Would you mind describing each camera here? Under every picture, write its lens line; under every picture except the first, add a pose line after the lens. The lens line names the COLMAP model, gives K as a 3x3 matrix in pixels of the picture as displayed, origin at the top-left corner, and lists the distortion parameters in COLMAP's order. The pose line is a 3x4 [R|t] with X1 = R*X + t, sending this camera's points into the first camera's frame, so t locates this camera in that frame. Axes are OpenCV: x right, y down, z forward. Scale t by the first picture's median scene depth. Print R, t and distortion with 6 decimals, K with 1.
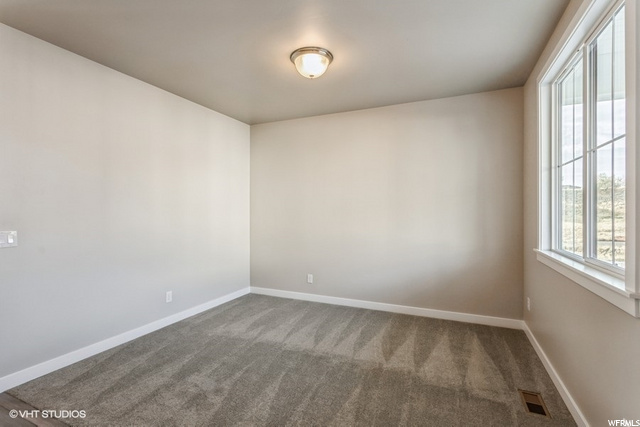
lens RADIAL K [[302.0, 0, 320.0], [0, 302.0, 213.5], [0, 0, 1]] dist [0.001653, 0.000547]
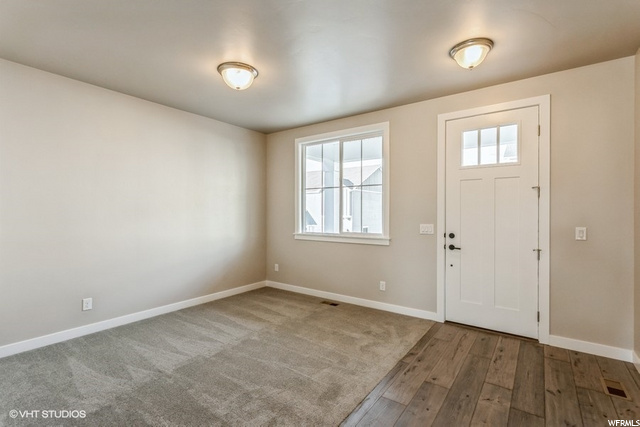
lens RADIAL K [[302.0, 0, 320.0], [0, 302.0, 213.5], [0, 0, 1]] dist [0.001653, 0.000547]
pose [[0.208334, -0.005068, 0.978045, -0.915551], [0.003066, 0.999985, 0.004528, -0.008395], [-0.978053, 0.002055, 0.208347, 0.423924]]
